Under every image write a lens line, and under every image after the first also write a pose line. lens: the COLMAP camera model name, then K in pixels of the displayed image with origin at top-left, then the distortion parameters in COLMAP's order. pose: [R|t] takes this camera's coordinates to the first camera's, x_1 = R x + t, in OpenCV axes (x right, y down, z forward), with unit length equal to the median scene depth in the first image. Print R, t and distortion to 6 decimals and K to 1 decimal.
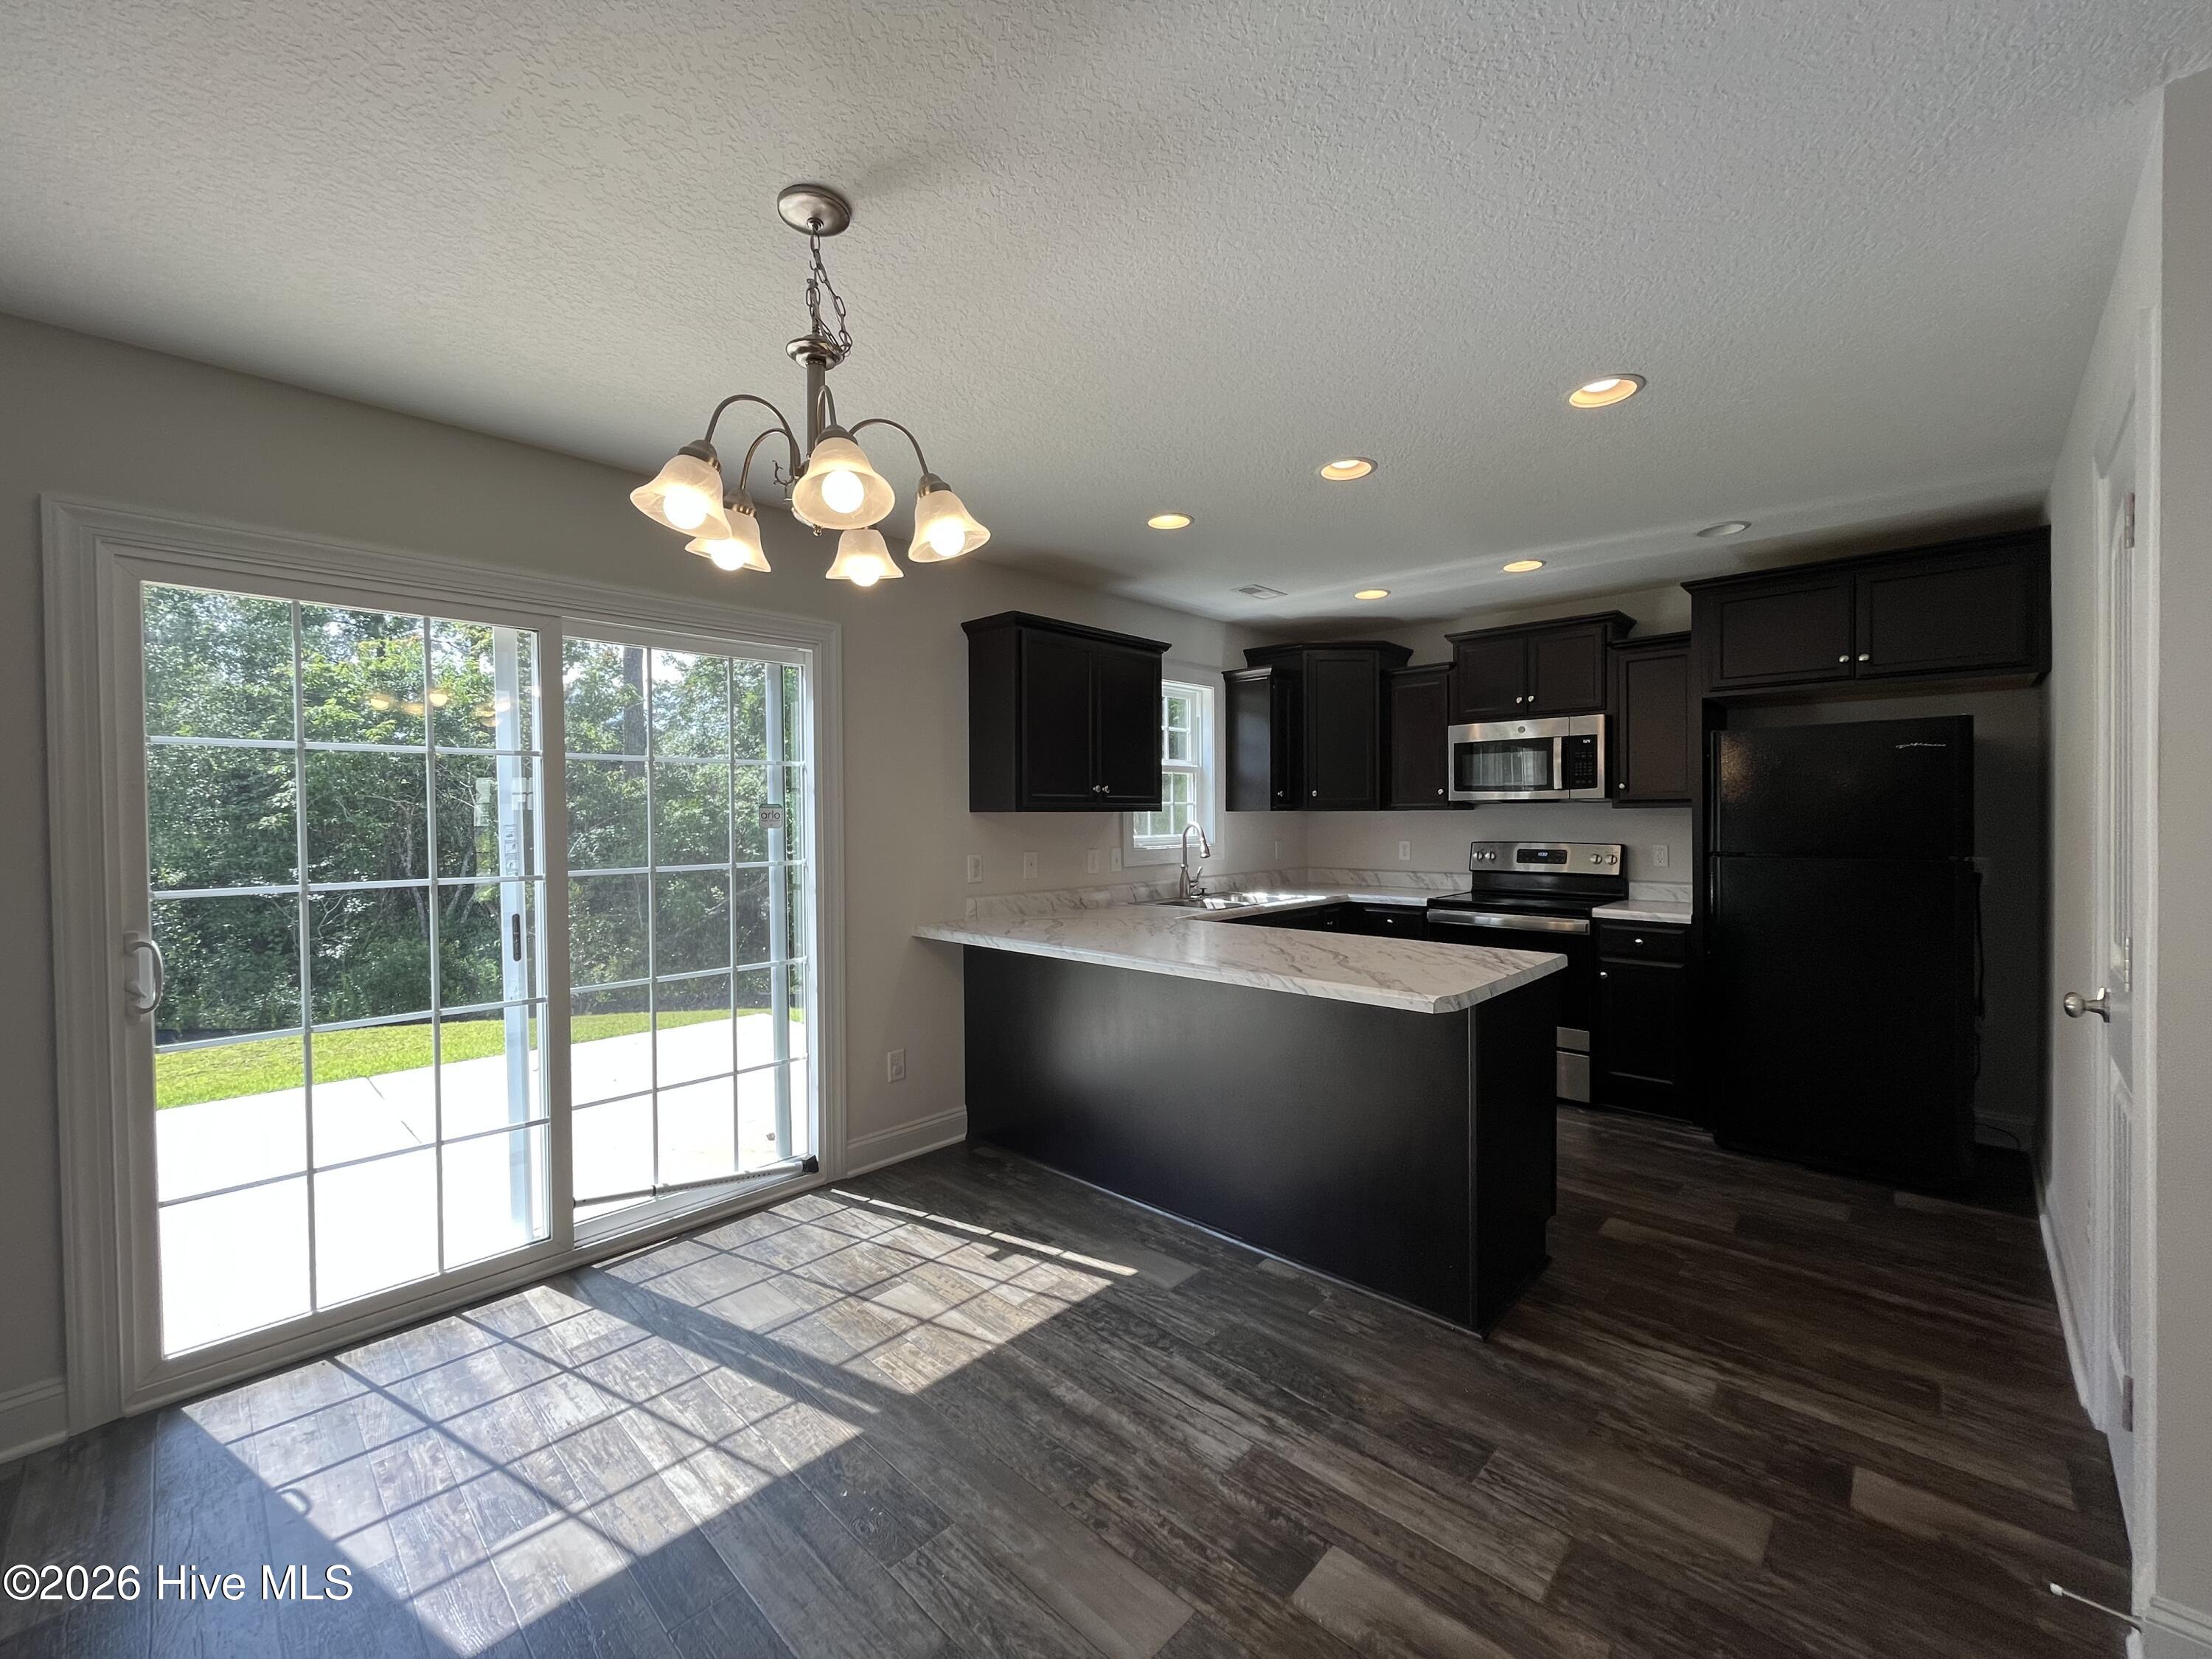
lens RADIAL K [[889.1, 0, 1144.1], [0, 889.1, 810.2], [0, 0, 1]] dist [0.001581, 0.000157]
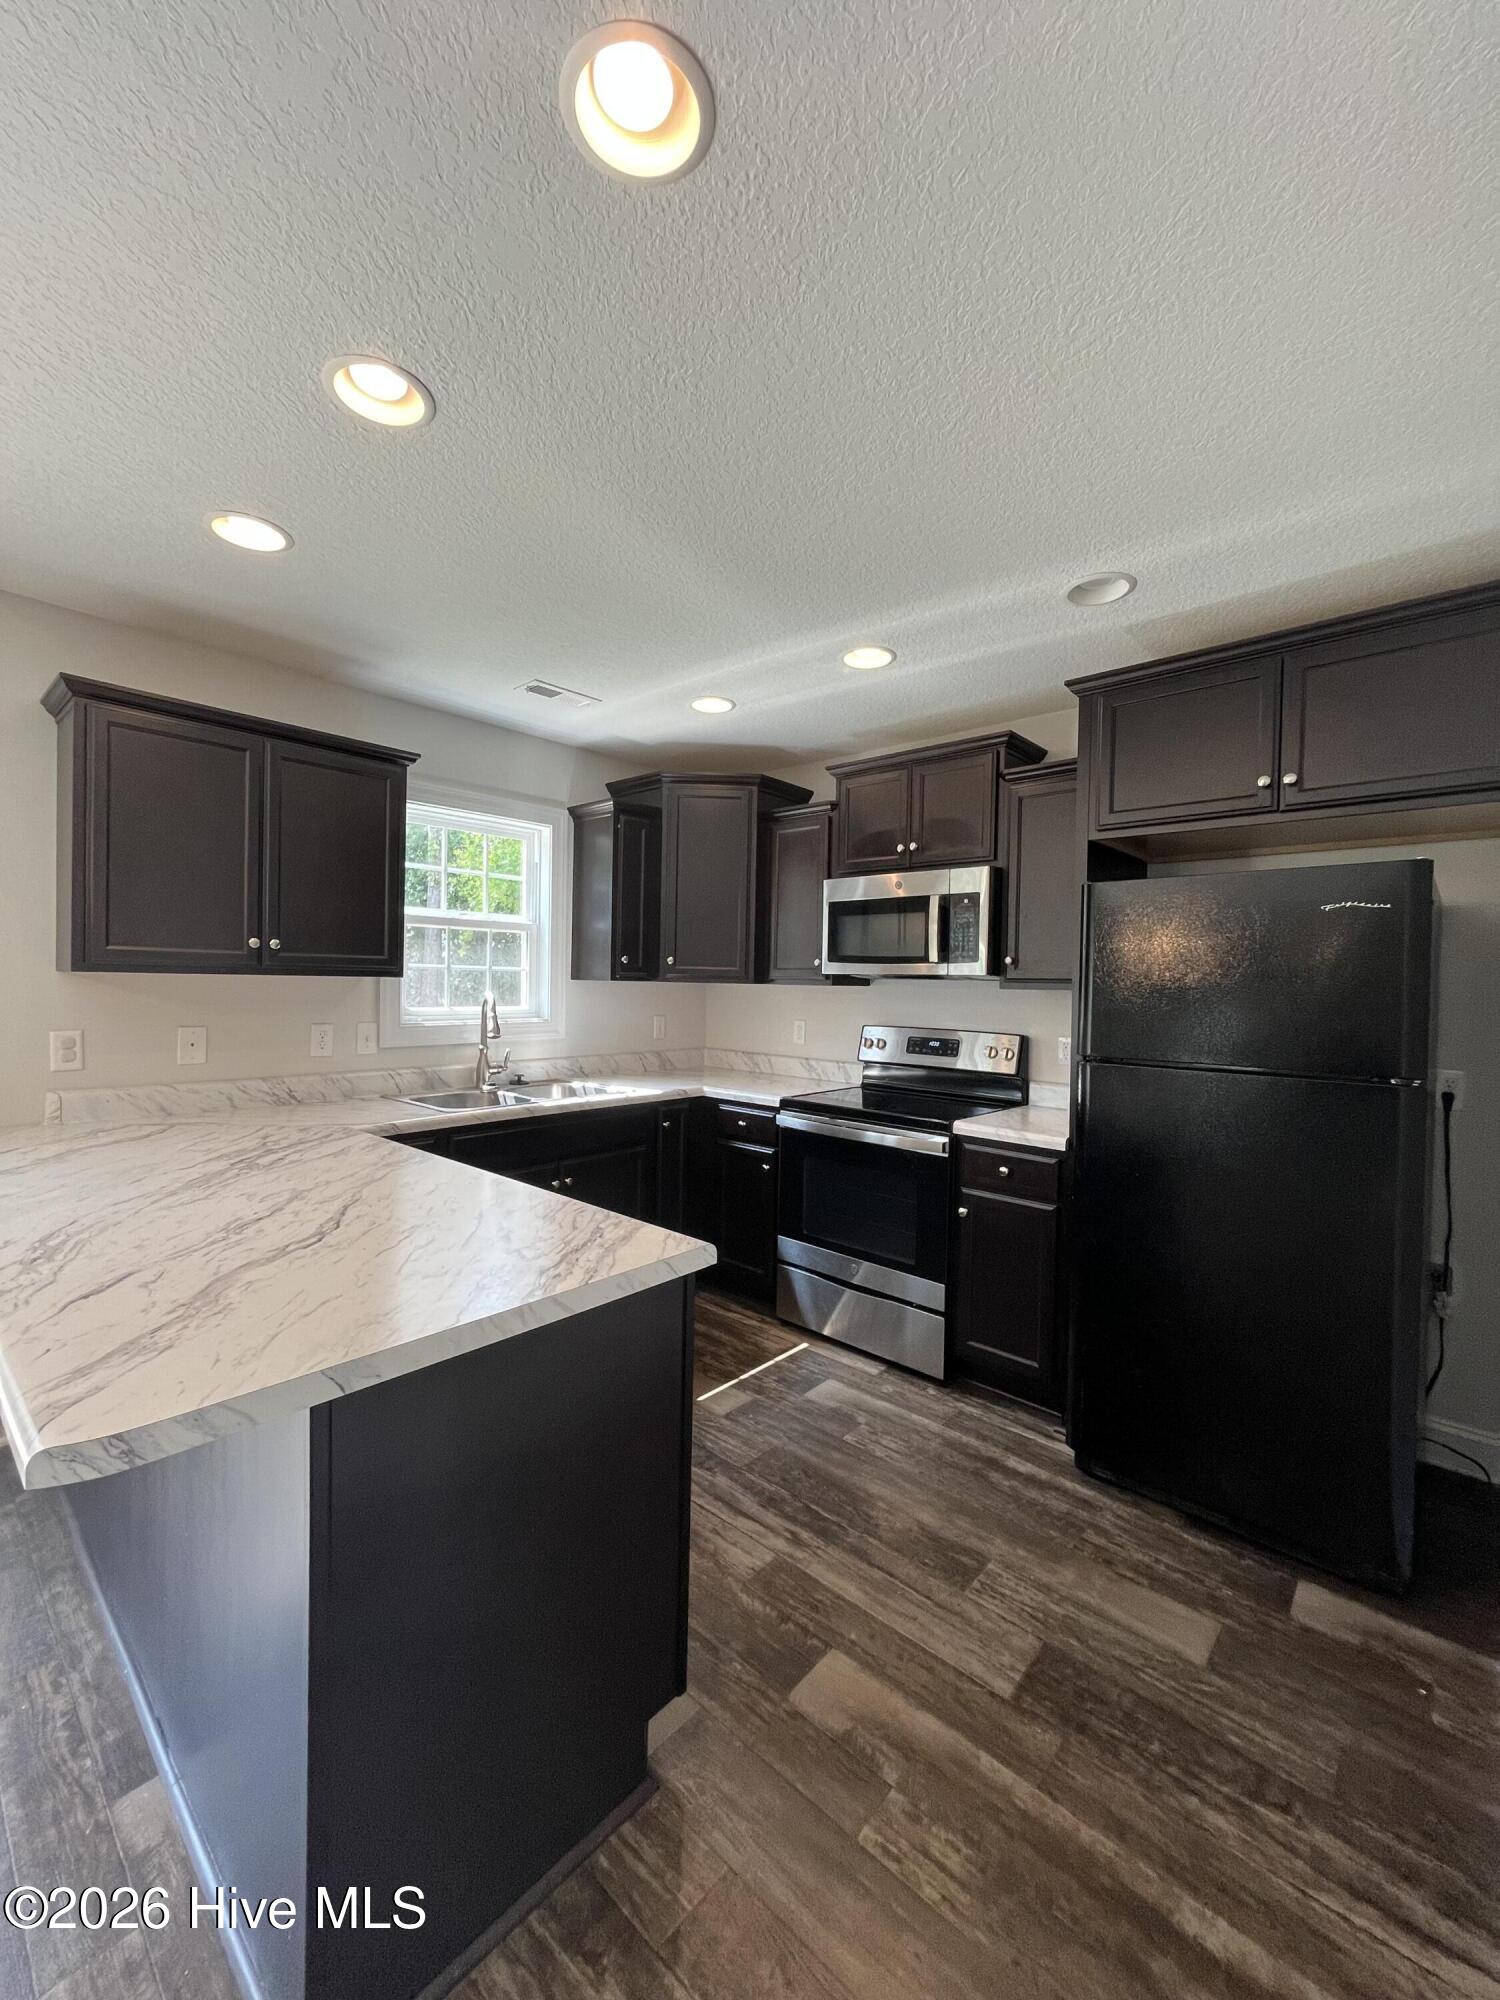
lens RADIAL K [[803.9, 0, 790.9], [0, 803.9, 979.7], [0, 0, 1]] dist [0.001581, 0.000157]
pose [[0.999190, 0.026852, 0.029981, 0.271862], [-0.026883, 0.999638, 0.000622, -0.004642], [-0.029954, -0.001428, 0.999550, 0.258685]]
